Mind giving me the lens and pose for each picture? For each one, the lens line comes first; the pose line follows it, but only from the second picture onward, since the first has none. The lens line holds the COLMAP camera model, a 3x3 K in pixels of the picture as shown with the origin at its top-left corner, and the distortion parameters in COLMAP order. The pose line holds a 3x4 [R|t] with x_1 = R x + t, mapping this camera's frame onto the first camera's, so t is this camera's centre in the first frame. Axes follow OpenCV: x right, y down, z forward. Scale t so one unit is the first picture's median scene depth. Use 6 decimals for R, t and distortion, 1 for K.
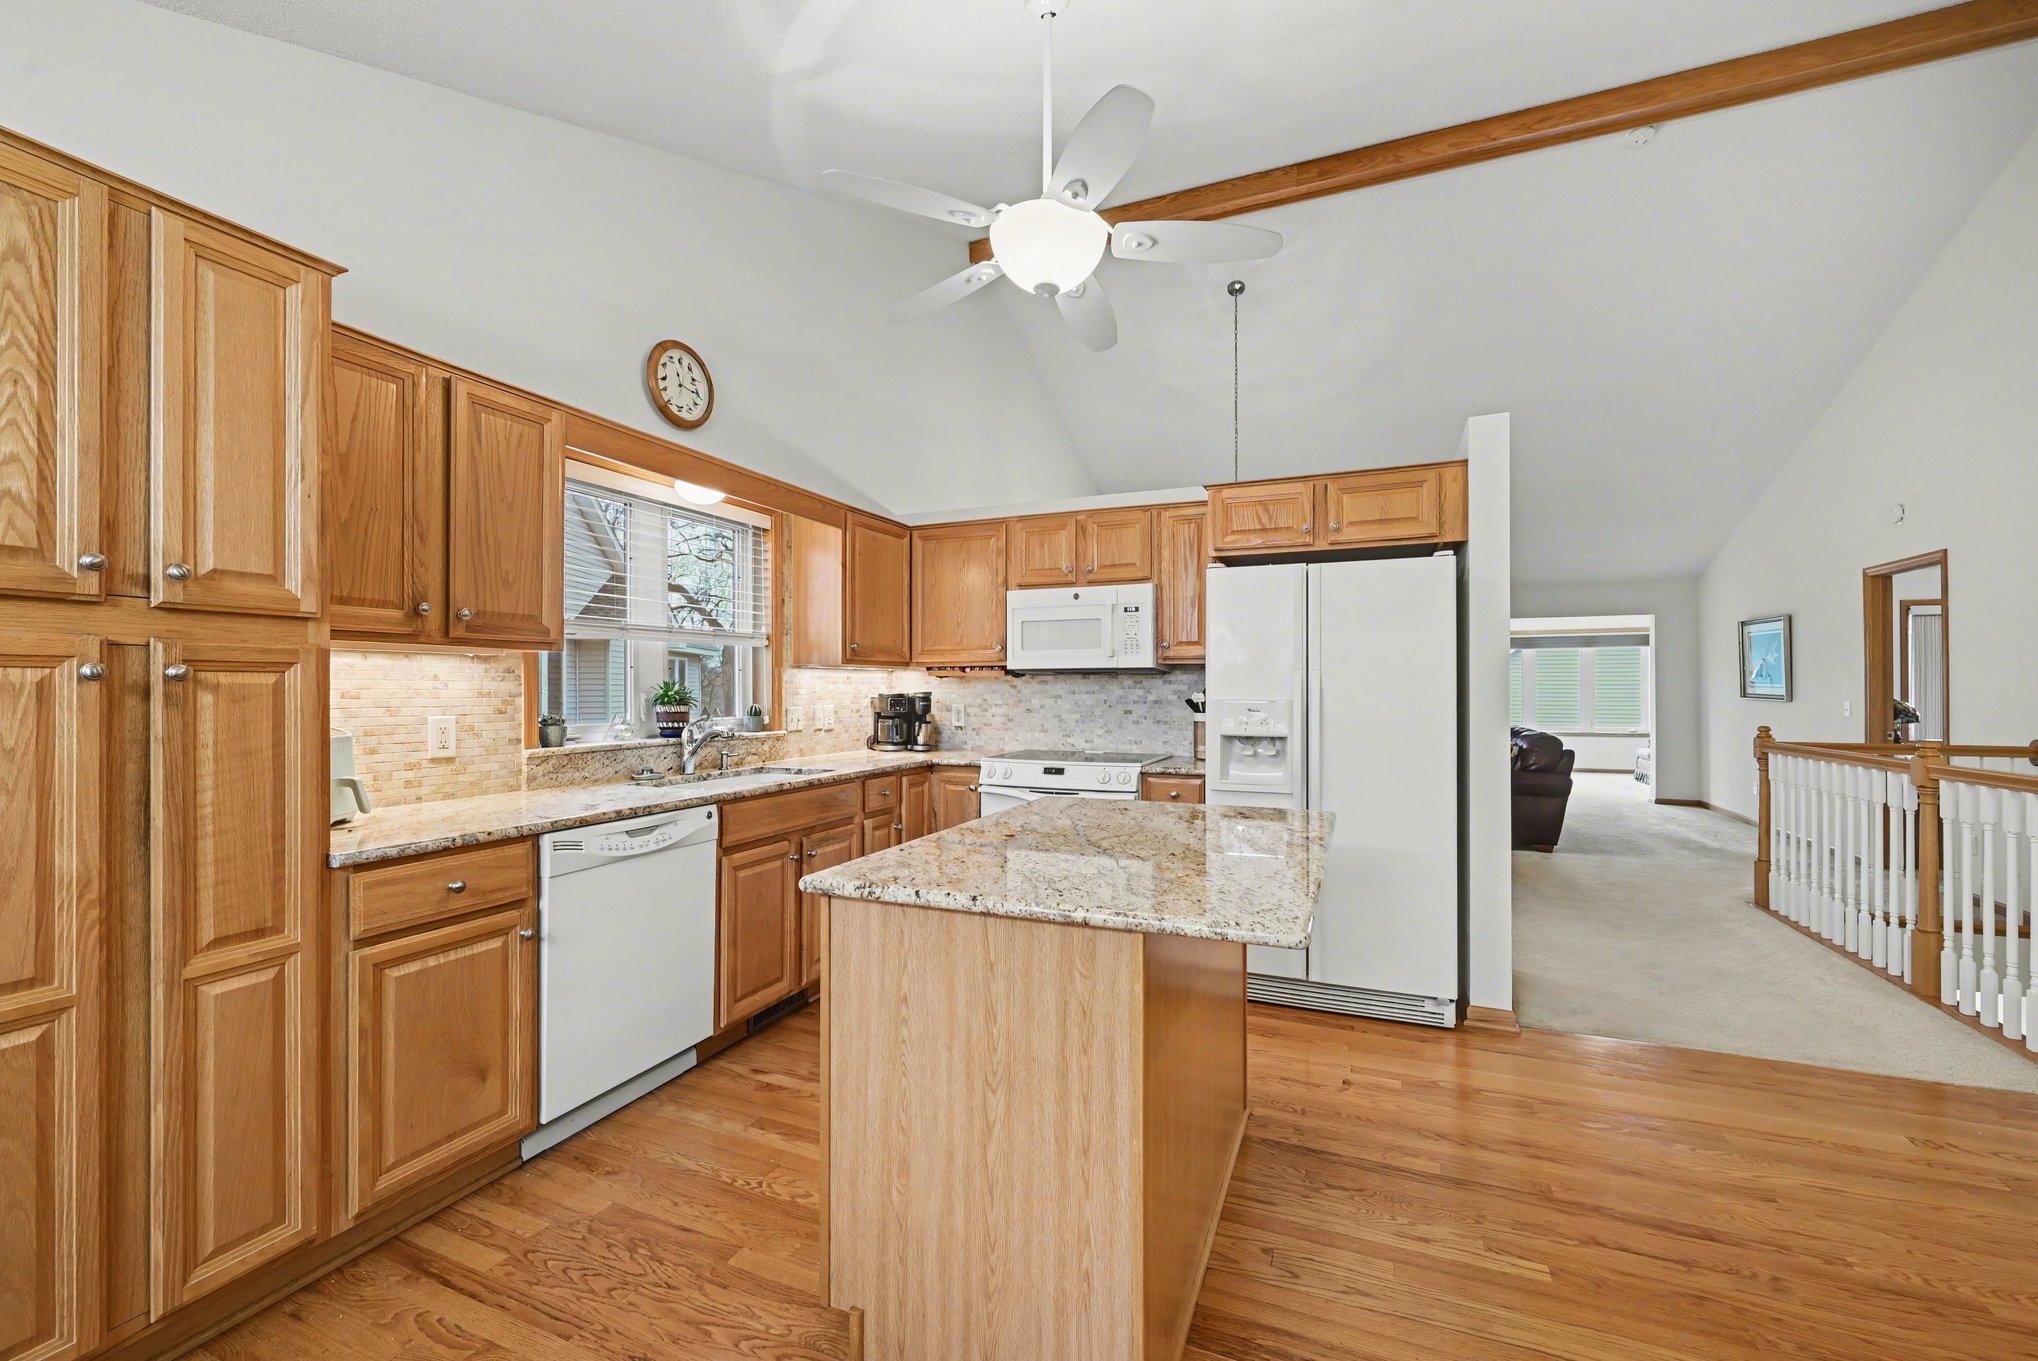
lens RADIAL K [[821.0, 0, 1017.9], [0, 821.0, 689.6], [0, 0, 1]] dist [-0.001604, -0.000751]
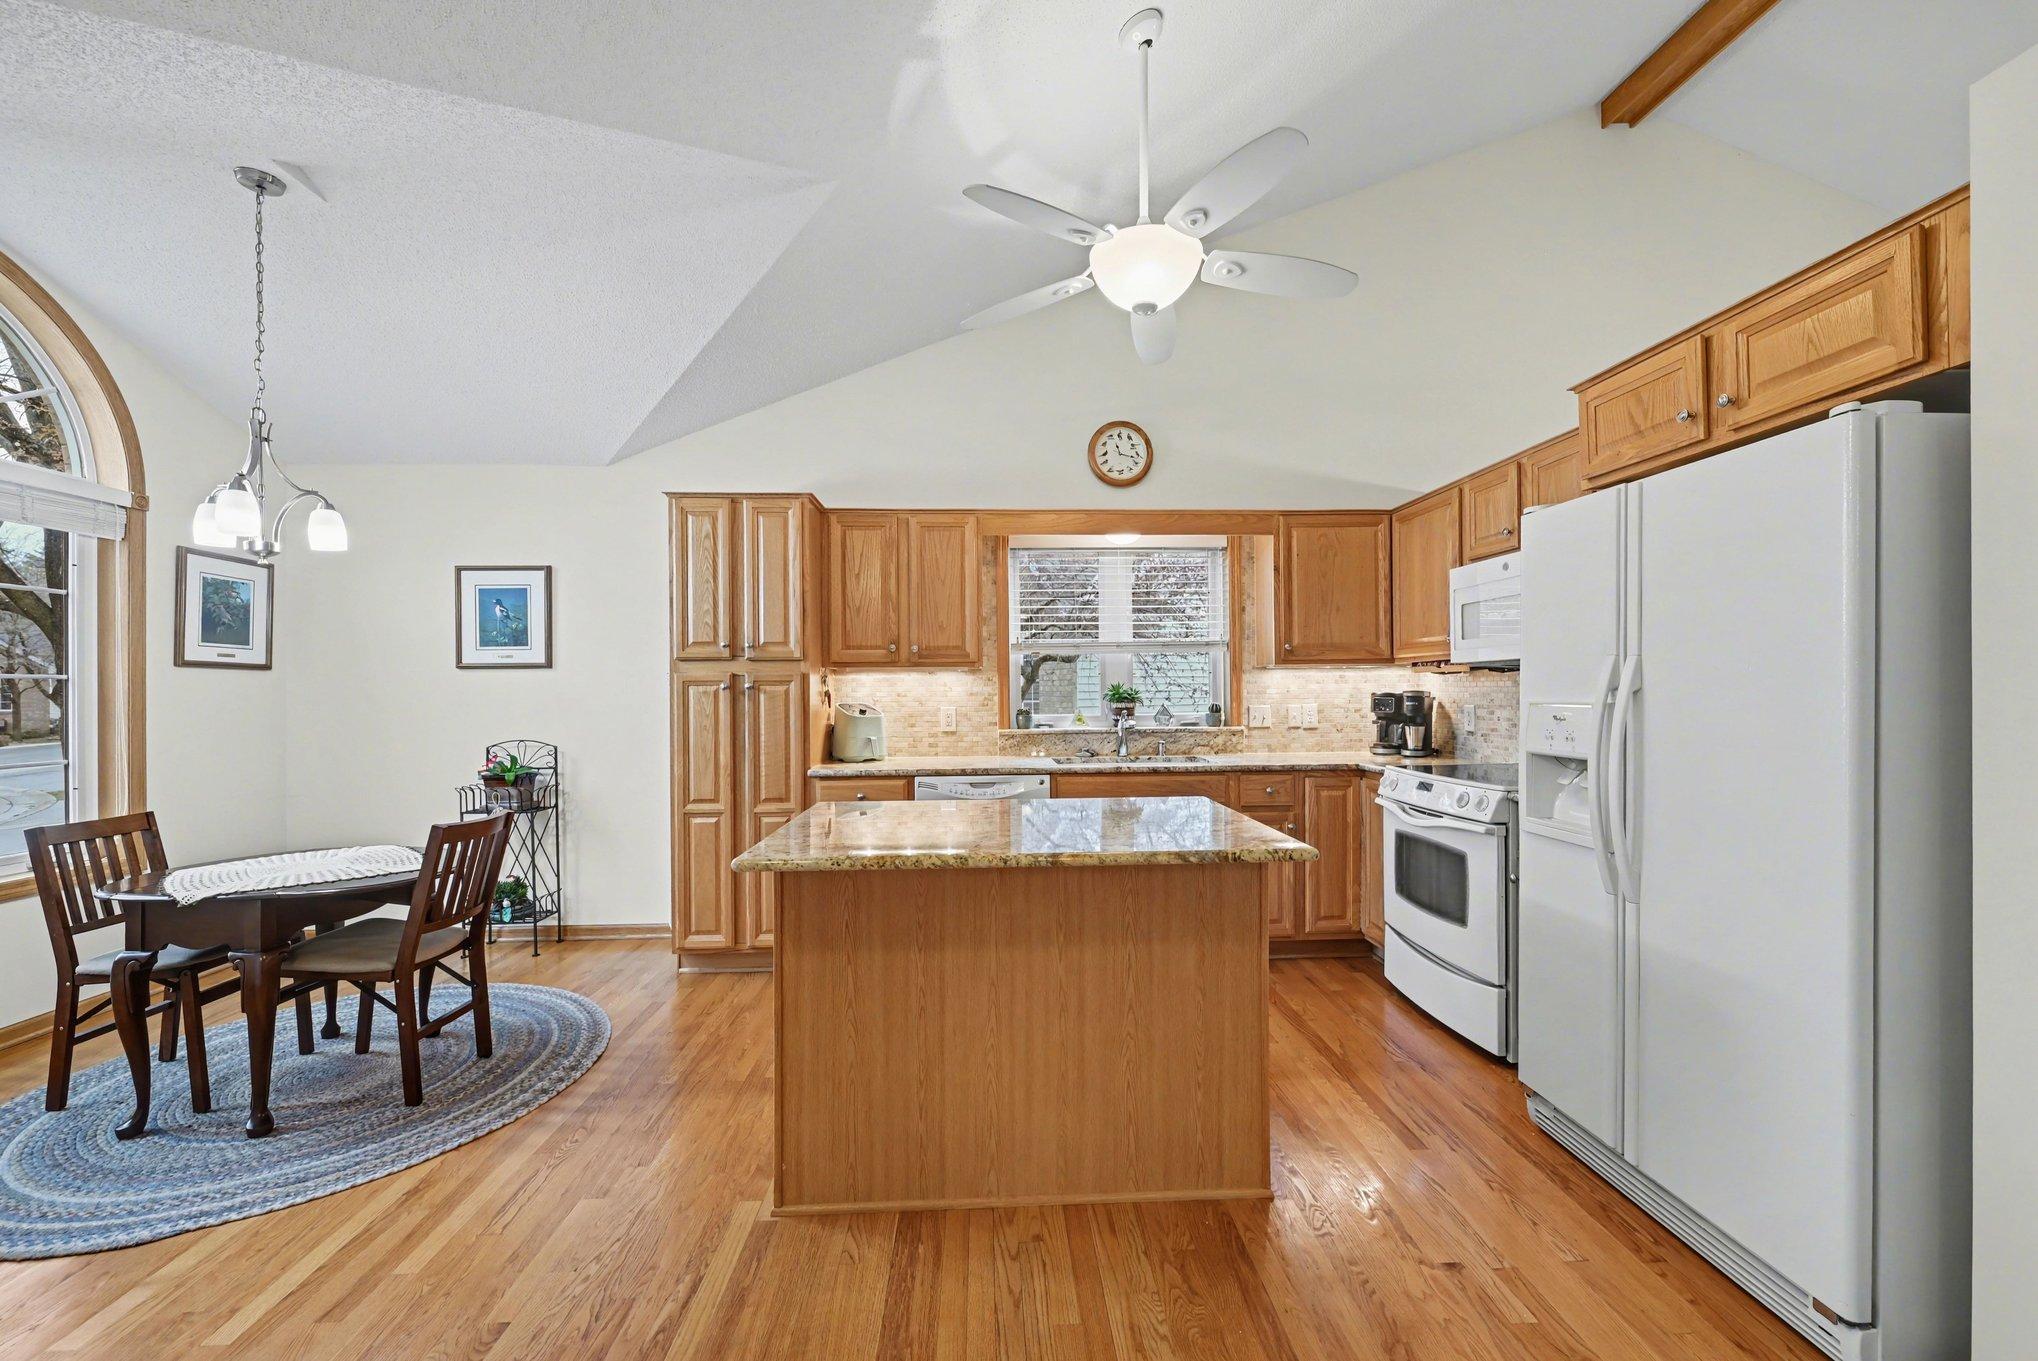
lens RADIAL K [[821.0, 0, 1015.1], [0, 821.0, 687.5], [0, 0, 1]] dist [-0.001604, -0.000751]
pose [[0.420902, -0.007682, -0.907074, 0.798660], [0.007429, 0.999960, -0.005022, 0.000979], [0.907076, -0.004625, 0.420942, 0.356910]]
